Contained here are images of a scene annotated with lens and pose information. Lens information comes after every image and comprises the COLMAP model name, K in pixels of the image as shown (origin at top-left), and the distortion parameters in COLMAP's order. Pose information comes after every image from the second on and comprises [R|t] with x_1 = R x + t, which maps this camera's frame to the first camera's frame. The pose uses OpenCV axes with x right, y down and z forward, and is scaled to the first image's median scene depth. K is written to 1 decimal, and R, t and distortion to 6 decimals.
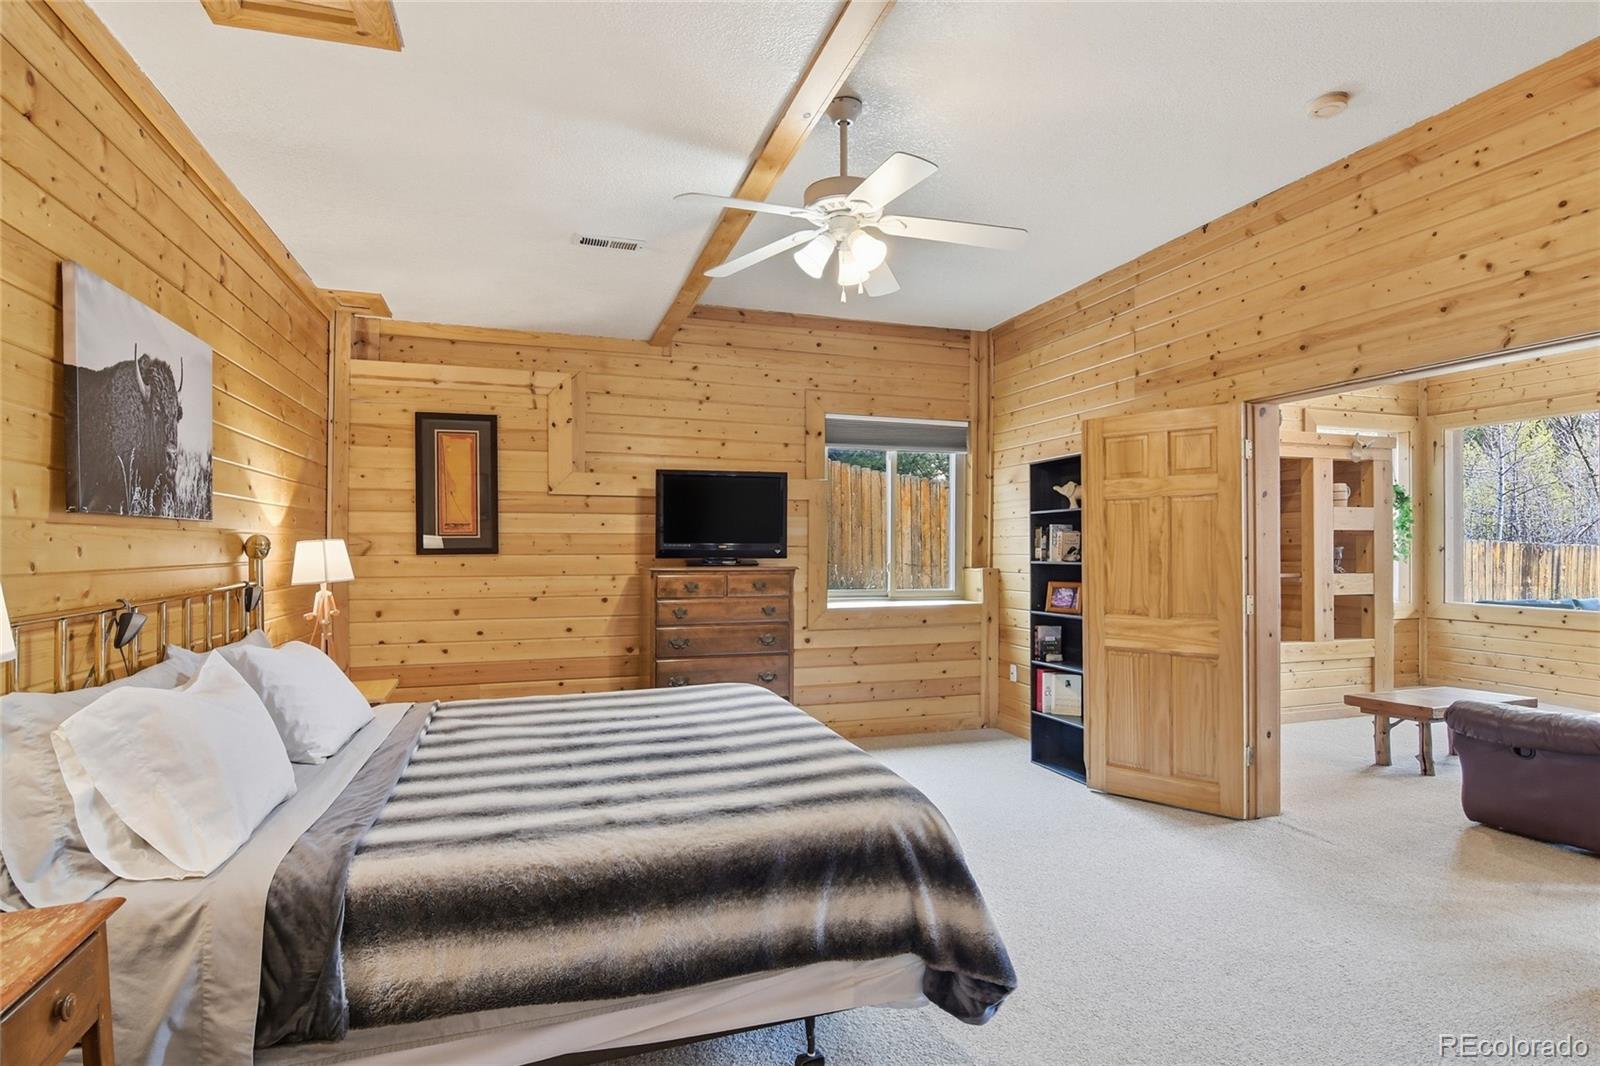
lens RADIAL K [[792.1, 0, 809.7], [0, 792.1, 539.6], [0, 0, 1]] dist [-0.009118, -0.008993]
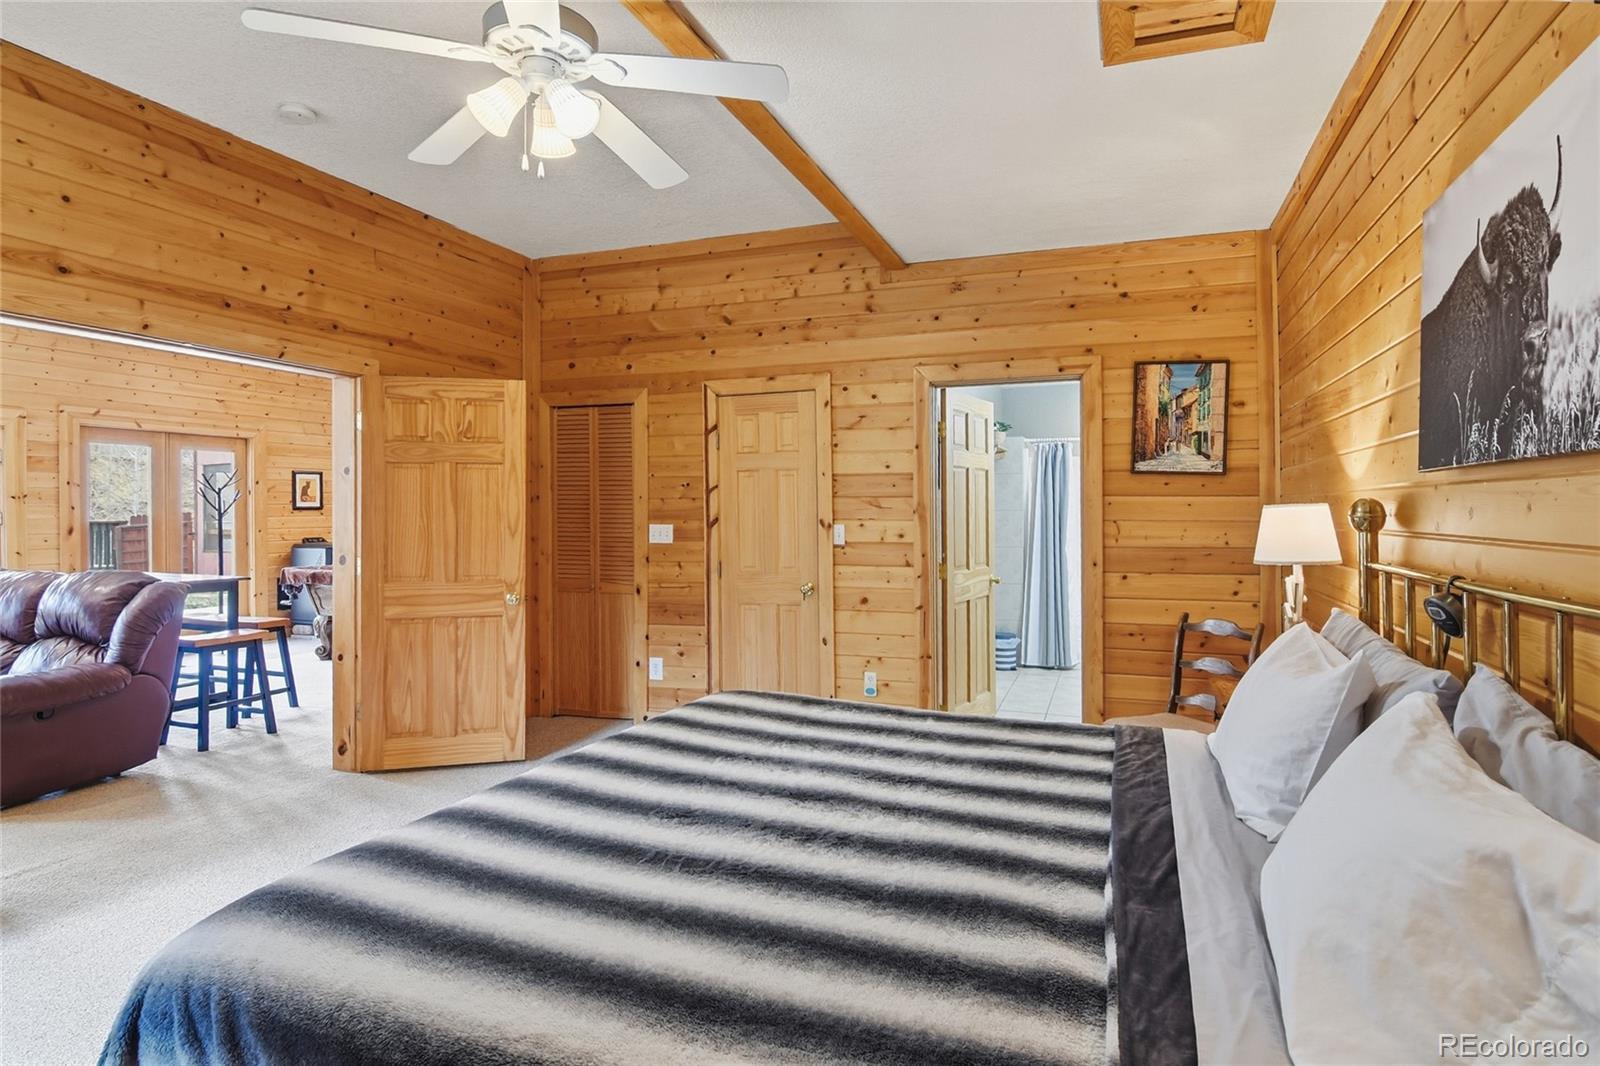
lens RADIAL K [[792.1, 0, 815.0], [0, 792.1, 522.6], [0, 0, 1]] dist [-0.009118, -0.008993]
pose [[-0.765094, -0.007925, 0.643869, -0.610254], [-0.002838, 0.999956, 0.008935, 0.012397], [-0.643912, 0.005009, -0.765083, 1.365163]]
